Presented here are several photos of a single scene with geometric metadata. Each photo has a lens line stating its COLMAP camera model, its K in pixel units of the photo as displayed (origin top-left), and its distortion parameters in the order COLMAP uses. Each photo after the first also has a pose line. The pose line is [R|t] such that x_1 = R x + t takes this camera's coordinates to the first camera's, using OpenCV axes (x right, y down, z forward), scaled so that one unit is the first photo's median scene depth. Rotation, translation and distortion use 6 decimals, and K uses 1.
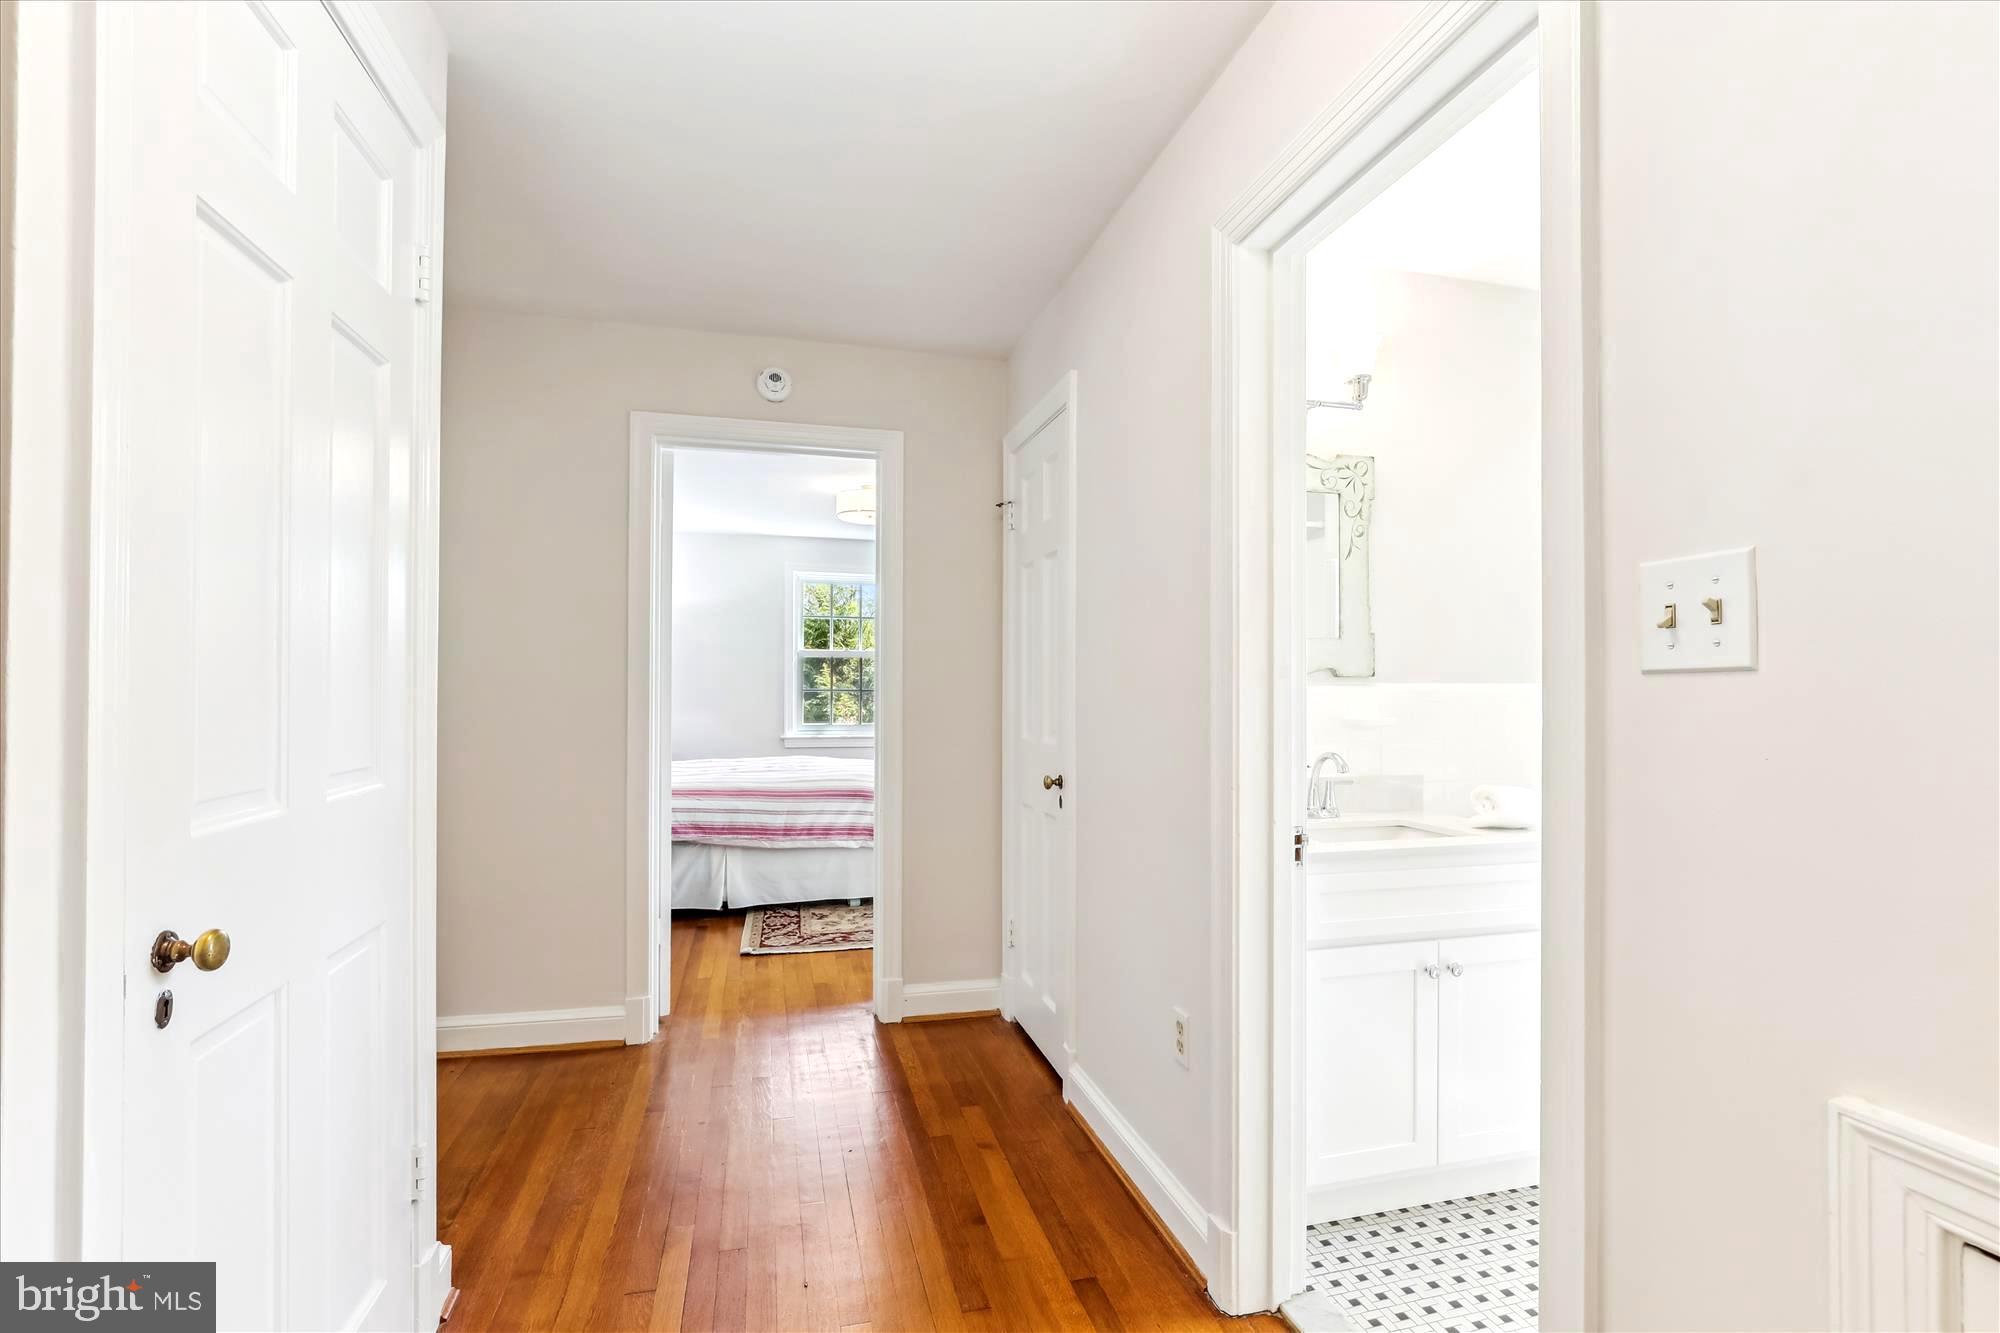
lens RADIAL K [[915.4, 0, 1004.1], [0, 915.4, 673.1], [0, 0, 1]] dist [-0.005125, -0.000510]
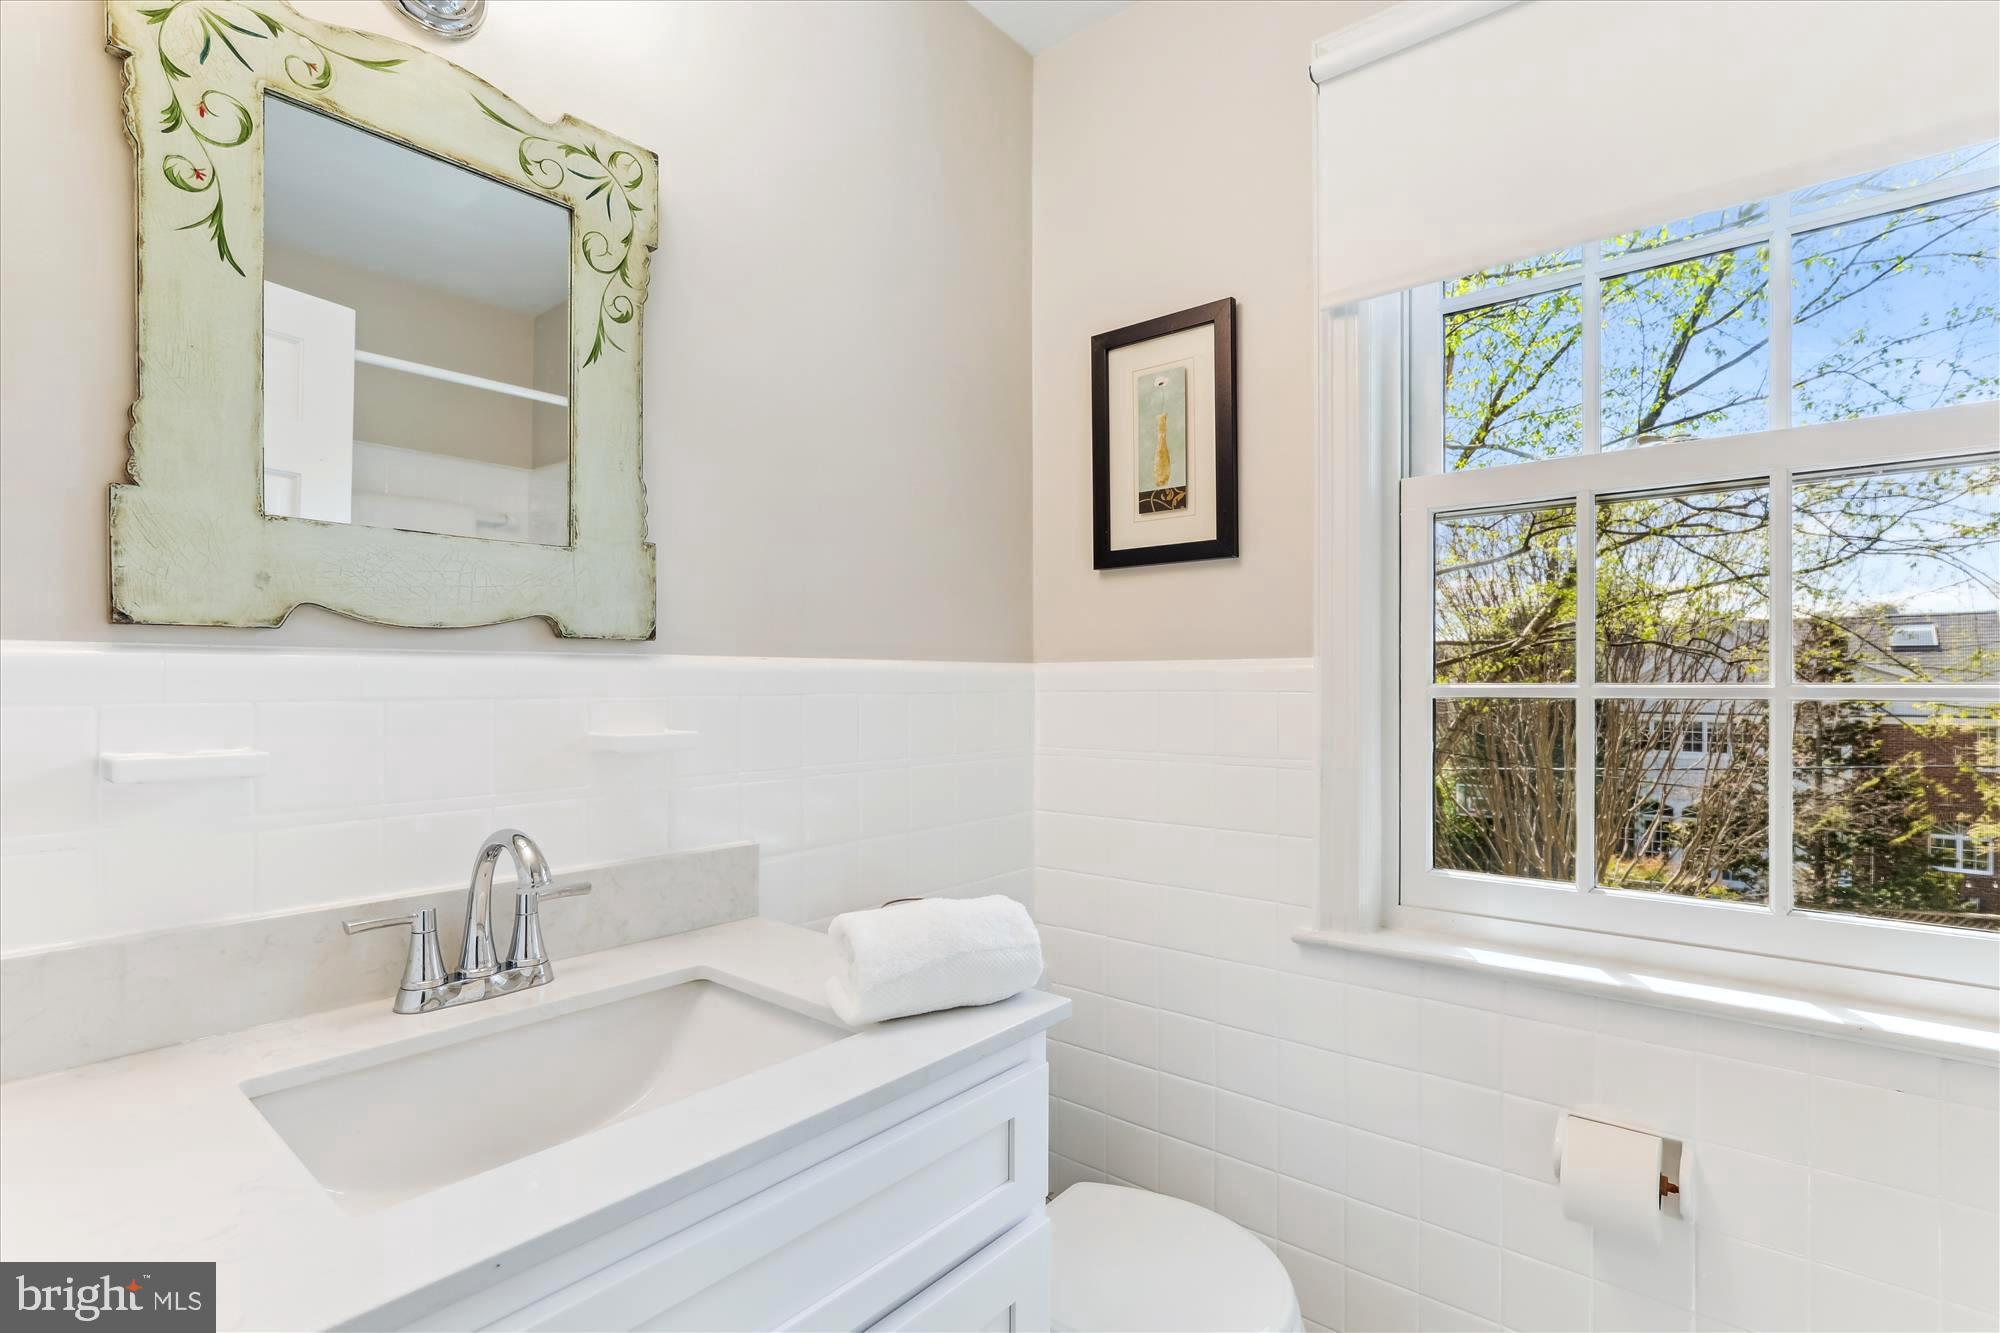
lens RADIAL K [[915.4, 0, 999.9], [0, 915.4, 672.6], [0, 0, 1]] dist [-0.005125, -0.000510]
pose [[0.803526, 0.000371, 0.595270, 0.273446], [-0.005283, 0.999965, 0.006507, 0.016168], [-0.595246, -0.008374, 0.803500, 0.536162]]
